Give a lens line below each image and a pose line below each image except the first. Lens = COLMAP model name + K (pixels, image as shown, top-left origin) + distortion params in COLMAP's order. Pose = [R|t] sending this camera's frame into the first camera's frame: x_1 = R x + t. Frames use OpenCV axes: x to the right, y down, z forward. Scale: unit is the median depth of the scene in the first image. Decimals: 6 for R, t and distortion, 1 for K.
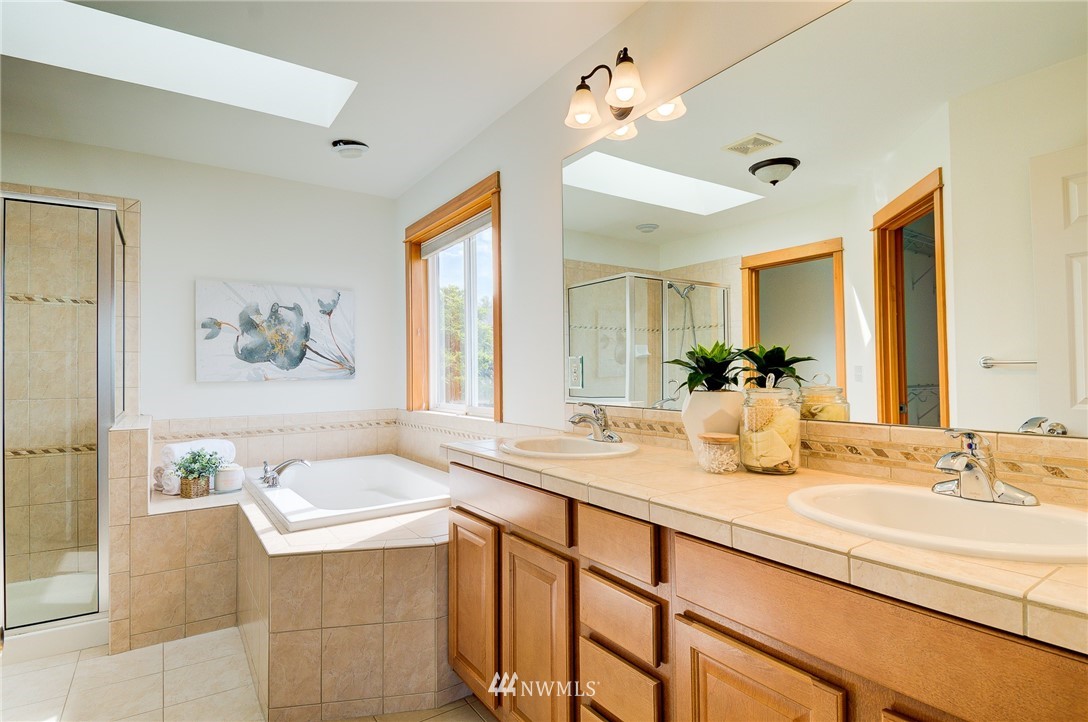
lens RADIAL K [[557.0, 0, 550.6], [0, 557.0, 364.7], [0, 0, 1]] dist [0.050562, -0.036981]
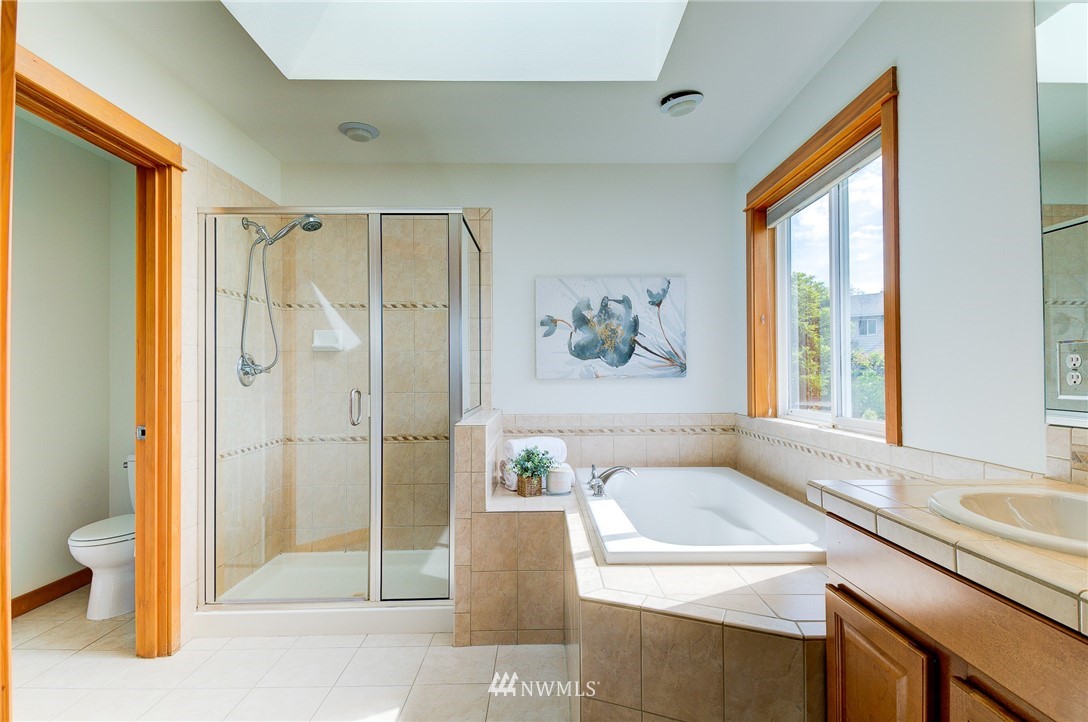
lens RADIAL K [[557.0, 0, 544.5], [0, 557.0, 366.4], [0, 0, 1]] dist [0.050562, -0.036981]
pose [[0.829096, -0.001619, -0.559104, -0.059116], [0.005552, 0.999970, 0.005337, 0.003135], [0.559079, -0.007529, 0.829080, 0.199317]]
